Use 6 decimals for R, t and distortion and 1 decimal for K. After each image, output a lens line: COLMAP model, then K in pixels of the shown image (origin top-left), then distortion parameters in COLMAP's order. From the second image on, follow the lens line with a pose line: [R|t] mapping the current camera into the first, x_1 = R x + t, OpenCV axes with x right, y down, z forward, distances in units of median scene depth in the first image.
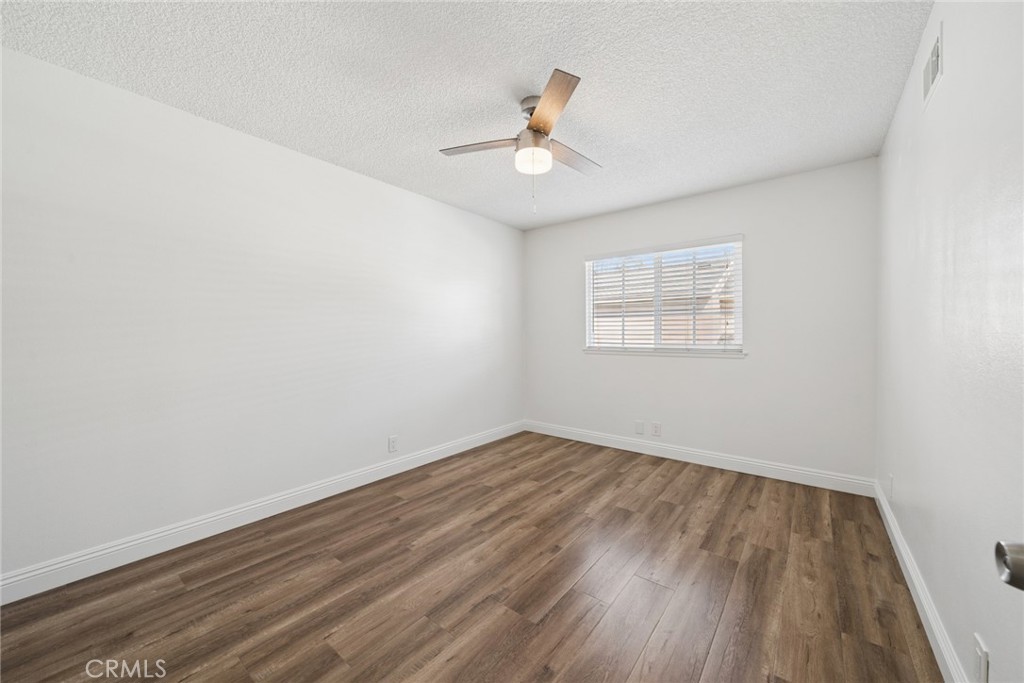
lens RADIAL K [[376.9, 0, 516.0], [0, 376.9, 333.2], [0, 0, 1]] dist [-0.000186, -0.000029]
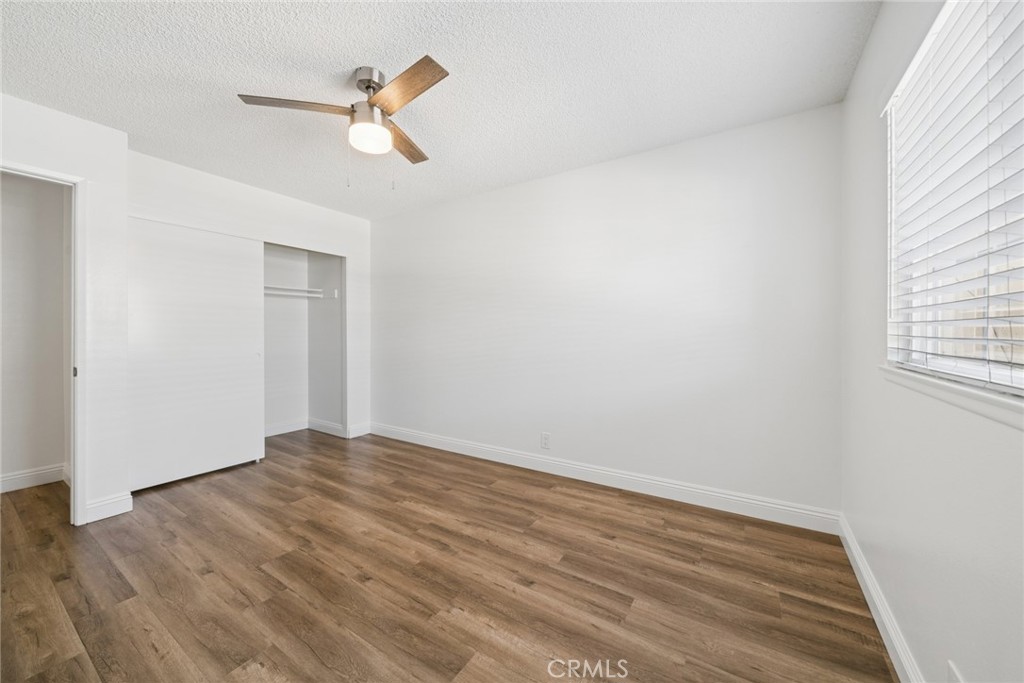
lens RADIAL K [[376.9, 0, 516.0], [0, 376.9, 333.2], [0, 0, 1]] dist [-0.000186, -0.000029]
pose [[0.099855, 0.001369, -0.995001, 0.739776], [0.009254, 0.999955, 0.002305, 0.007380], [0.994959, -0.009438, 0.099838, 0.934979]]
